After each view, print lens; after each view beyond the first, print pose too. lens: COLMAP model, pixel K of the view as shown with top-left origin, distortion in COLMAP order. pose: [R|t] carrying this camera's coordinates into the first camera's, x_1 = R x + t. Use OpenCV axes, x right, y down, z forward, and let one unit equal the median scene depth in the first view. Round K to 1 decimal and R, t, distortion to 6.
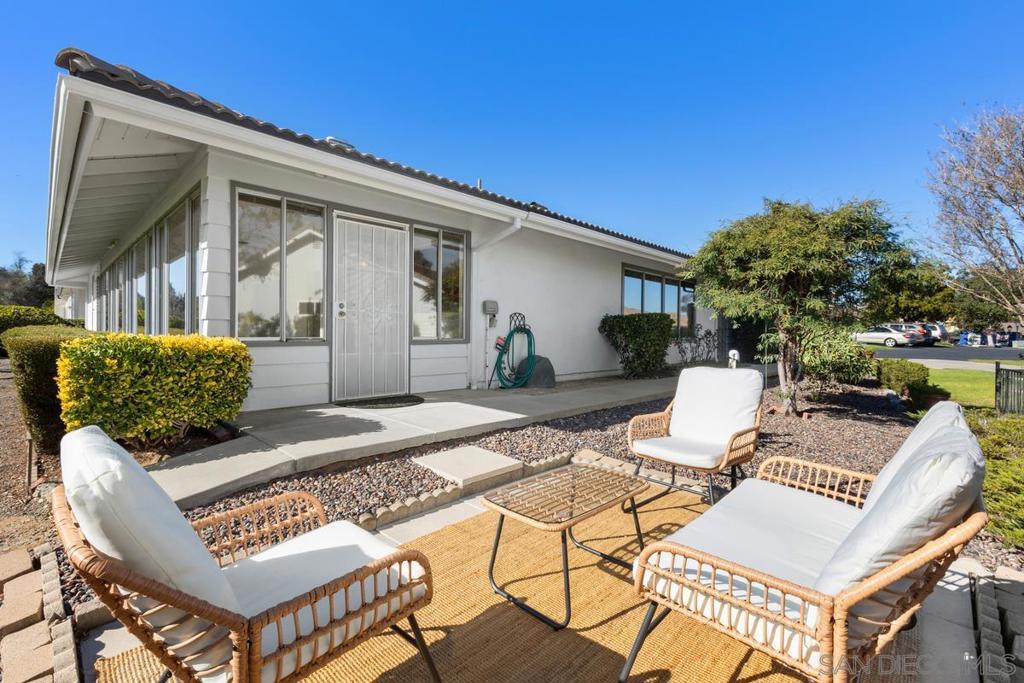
lens RADIAL K [[460.0, 0, 508.9], [0, 460.0, 334.5], [0, 0, 1]] dist [-0.000985, -0.001089]
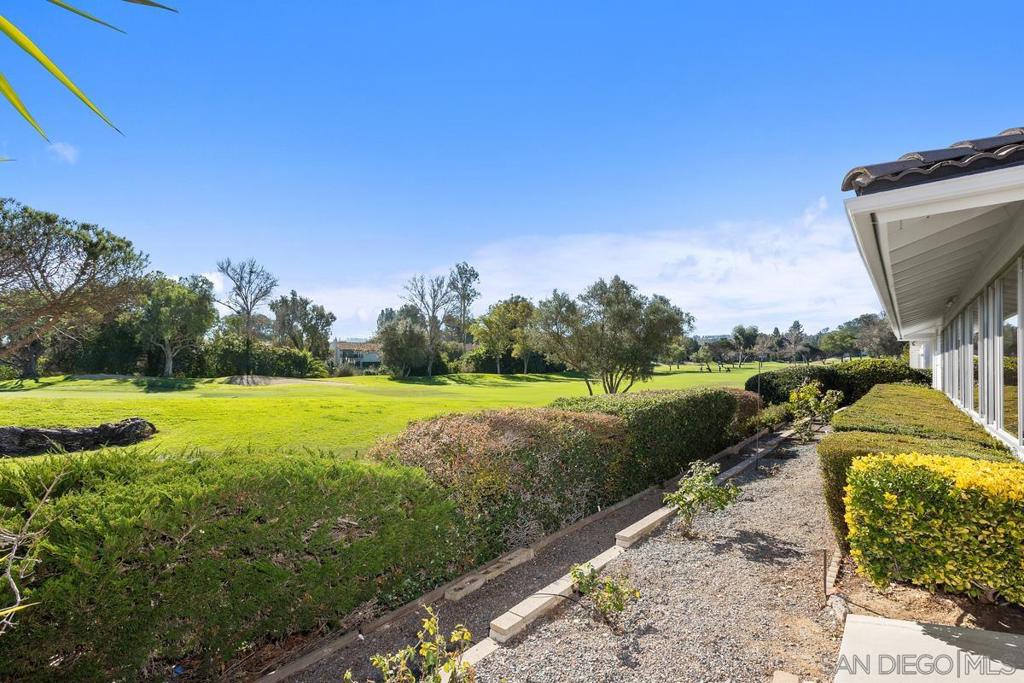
lens RADIAL K [[460.0, 0, 513.3], [0, 460.0, 367.4], [0, 0, 1]] dist [-0.000985, -0.001089]
pose [[0.063824, -0.011427, -0.997896, 0.004055], [0.011698, 0.999874, -0.010701, -0.176602], [0.997893, -0.010991, 0.063949, 0.171742]]
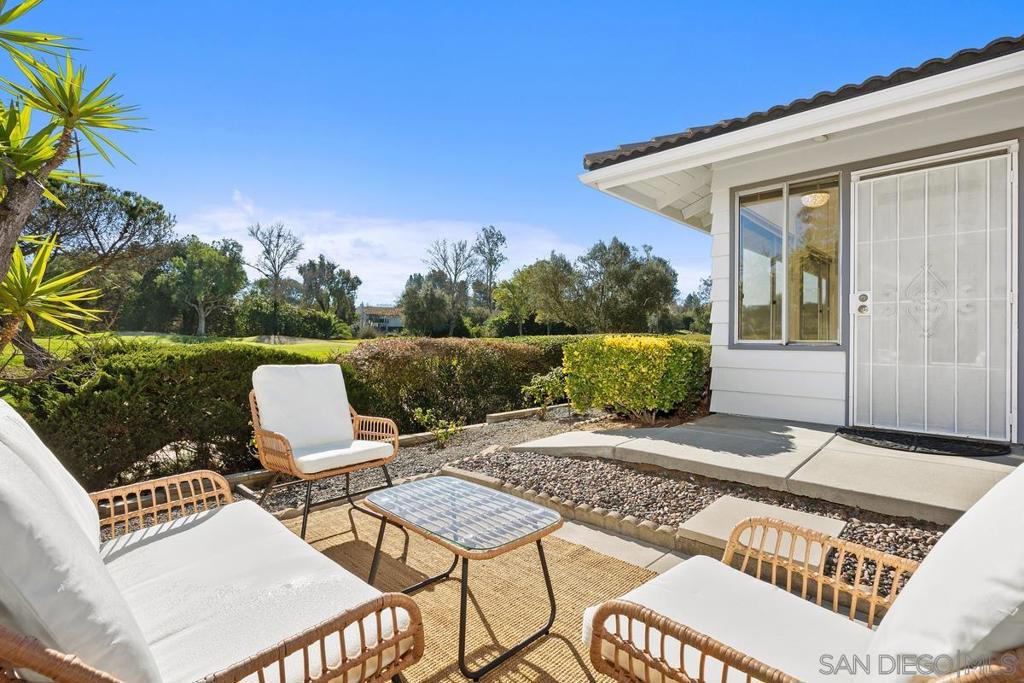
lens RADIAL K [[474.7, 0, 510.1], [0, 474.7, 343.2], [0, 0, 1]] dist [-0.007225, -0.001834]
pose [[-0.005360, 0.005806, -0.999969, 0.636405], [-0.003535, 0.999977, 0.005825, 0.013028], [0.999979, 0.003566, -0.005340, 0.696281]]
